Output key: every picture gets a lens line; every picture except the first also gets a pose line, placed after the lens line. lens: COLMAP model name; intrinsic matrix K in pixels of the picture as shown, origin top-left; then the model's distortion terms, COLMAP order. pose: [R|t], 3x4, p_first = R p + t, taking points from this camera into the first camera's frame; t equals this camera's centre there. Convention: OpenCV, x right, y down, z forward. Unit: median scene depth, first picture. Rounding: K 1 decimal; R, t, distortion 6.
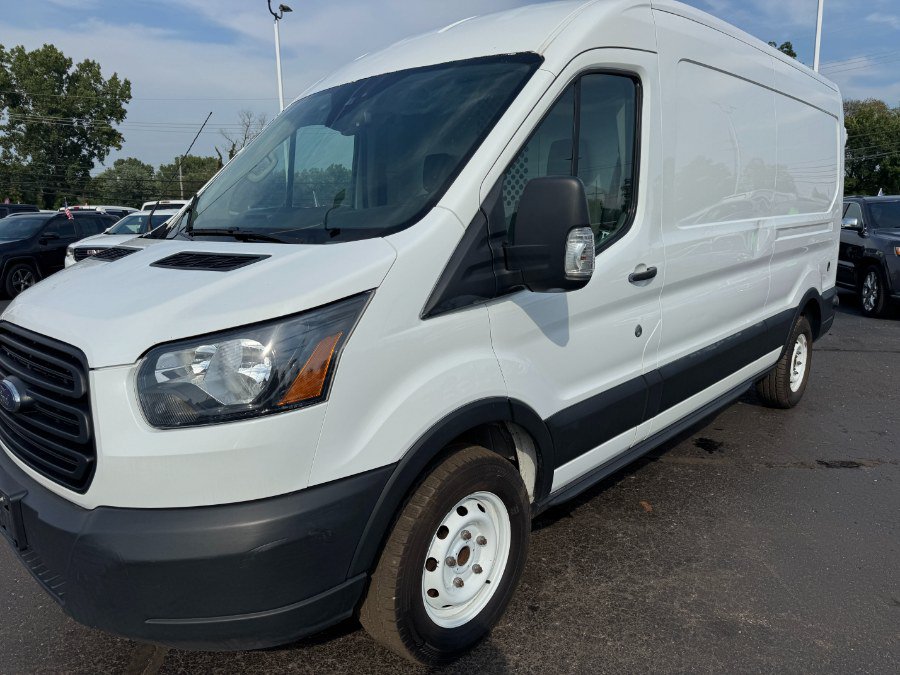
lens RADIAL K [[641.6, 0, 450.0], [0, 641.6, 337.5], [0, 0, 1]] dist [0.007352, -0.002512]
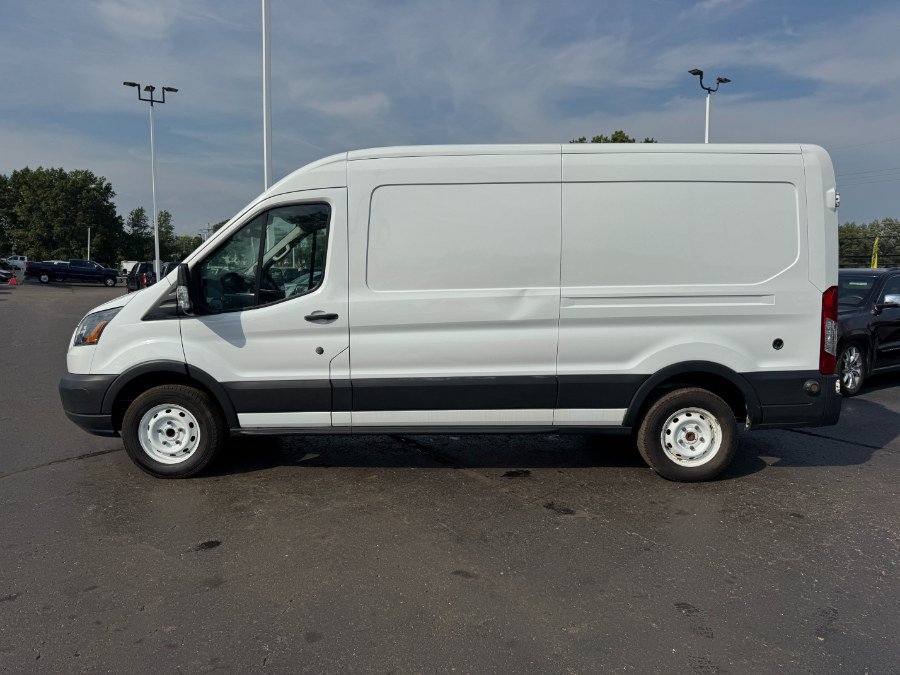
lens RADIAL K [[645.0, 0, 462.3], [0, 645.0, 339.4], [0, 0, 1]] dist [0.026376, -0.001009]
pose [[0.693330, 0.086843, -0.715368, 1.846037], [-0.147708, 0.988761, -0.023126, -0.058525], [0.705320, 0.121700, 0.698365, 0.096135]]
